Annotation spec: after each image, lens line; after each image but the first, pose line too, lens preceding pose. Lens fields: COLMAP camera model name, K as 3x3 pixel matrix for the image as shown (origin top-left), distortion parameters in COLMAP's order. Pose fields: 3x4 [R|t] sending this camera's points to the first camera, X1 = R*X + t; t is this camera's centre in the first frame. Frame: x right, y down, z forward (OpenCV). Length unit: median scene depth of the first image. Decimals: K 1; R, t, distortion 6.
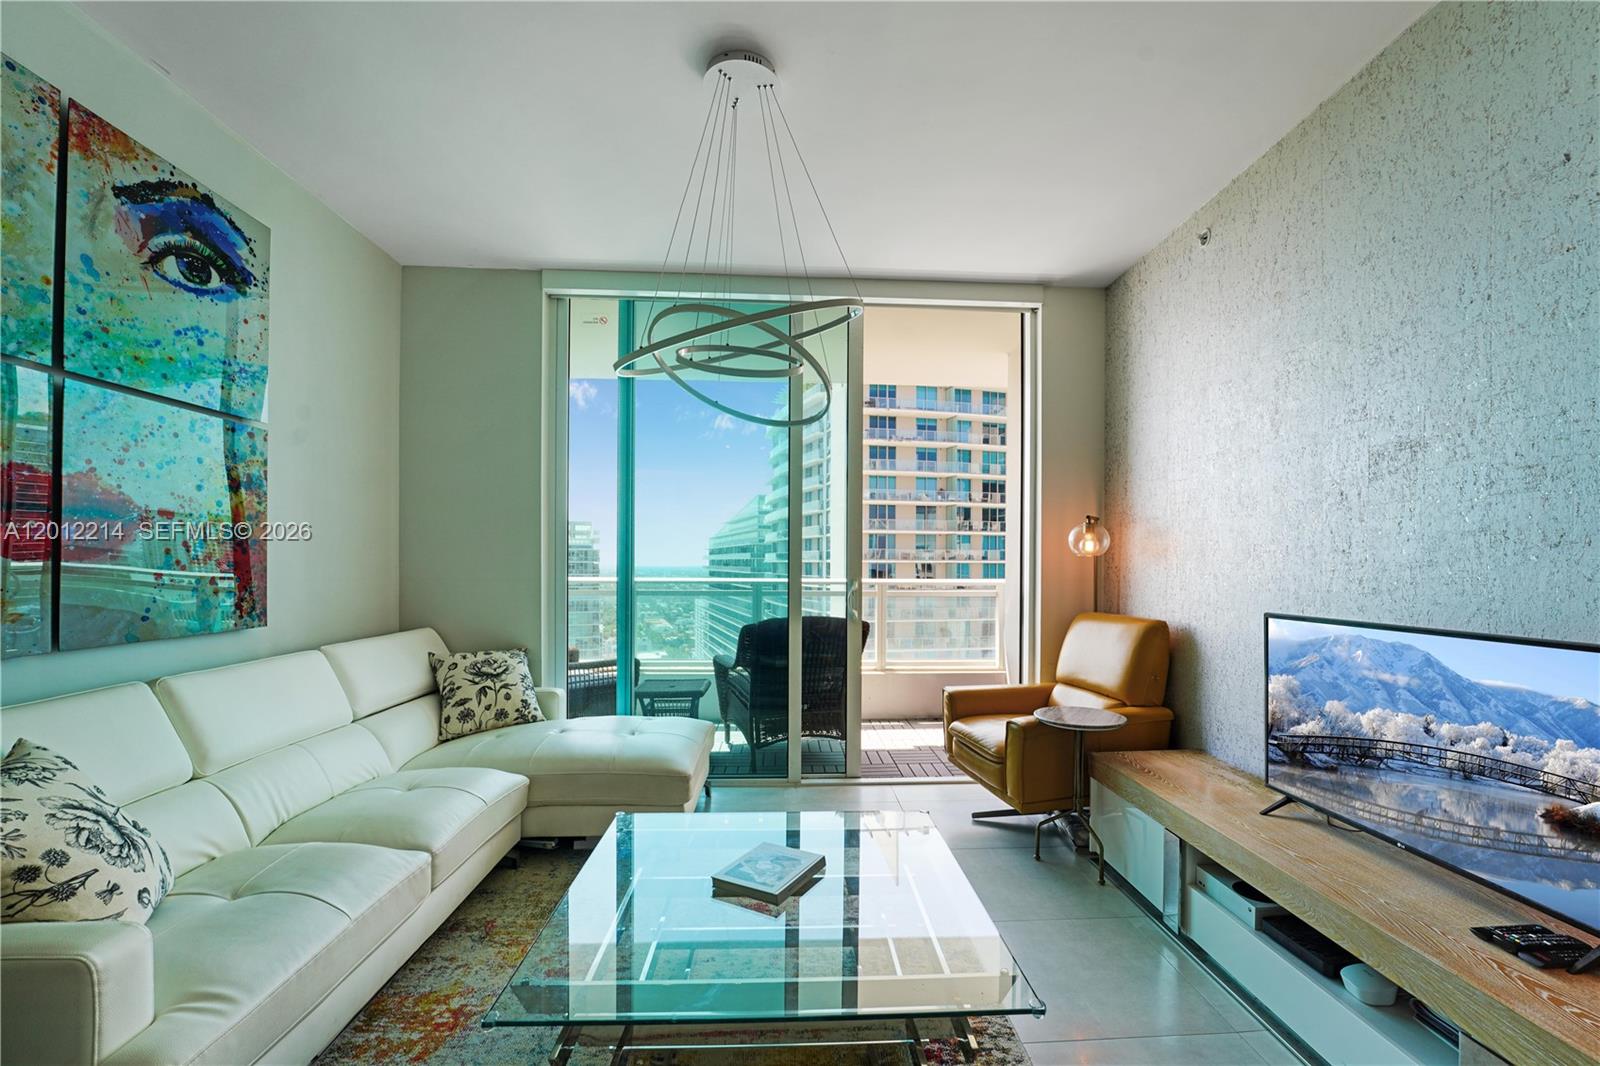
lens RADIAL K [[658.7, 0, 800.4], [0, 658.7, 566.7], [0, 0, 1]] dist [-0.033142, 0.004554]
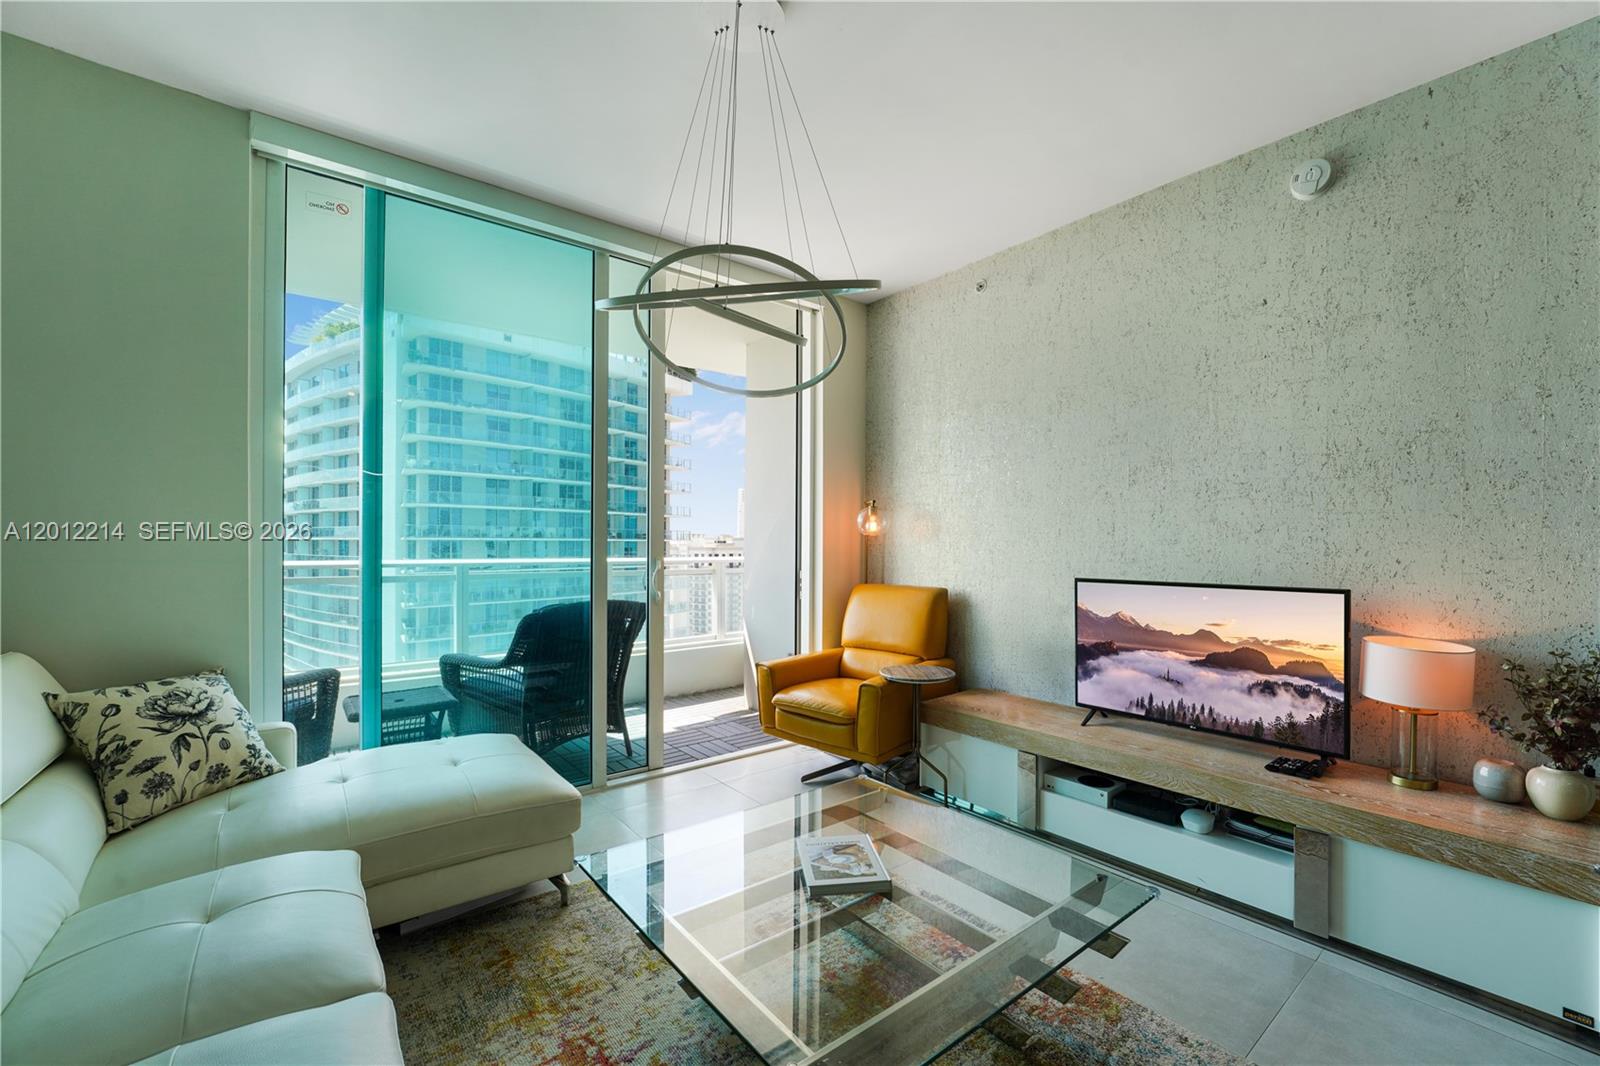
lens RADIAL K [[658.7, 0, 788.8], [0, 658.7, 543.4], [0, 0, 1]] dist [-0.033142, 0.004554]
pose [[0.814568, -0.001911, 0.580064, -0.377857], [0.002672, 0.999996, -0.000458, -0.001947], [-0.580061, 0.001923, 0.814570, 0.150233]]
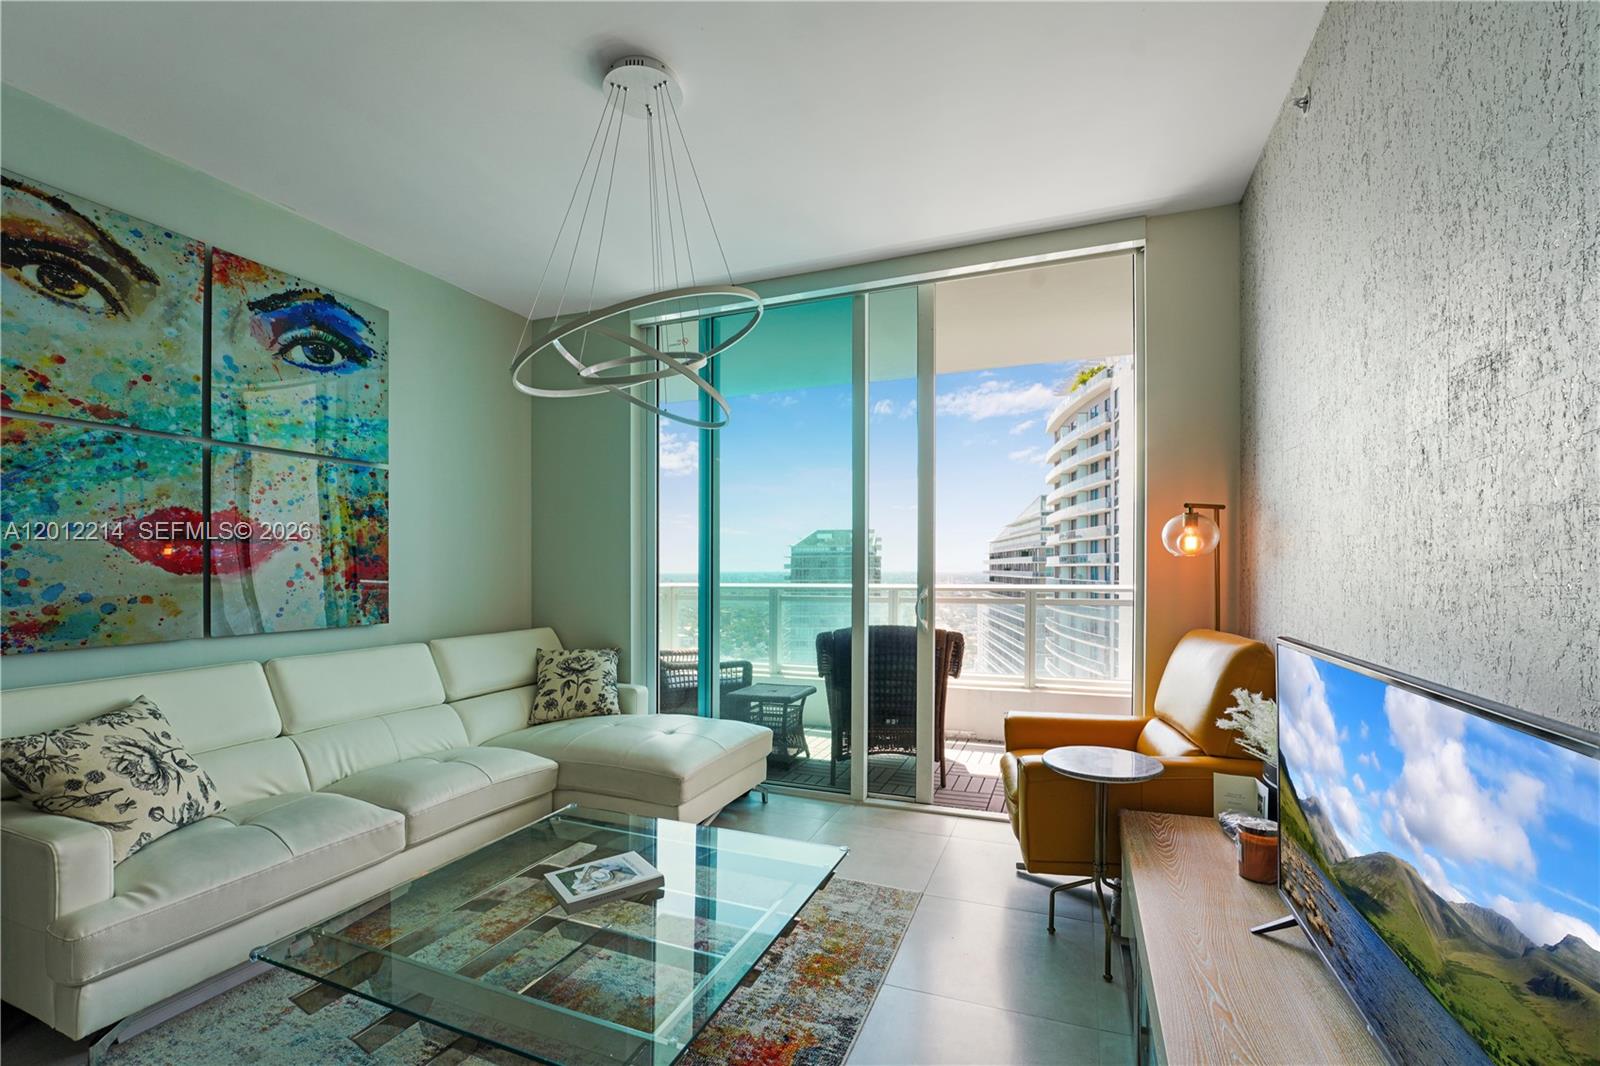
lens RADIAL K [[658.7, 0, 805.3], [0, 658.7, 573.6], [0, 0, 1]] dist [-0.033142, 0.004554]
pose [[0.914380, -0.006900, -0.404798, 0.369478], [0.007911, 0.999968, 0.000826, 0.000376], [0.404780, -0.003958, 0.914406, 0.128347]]
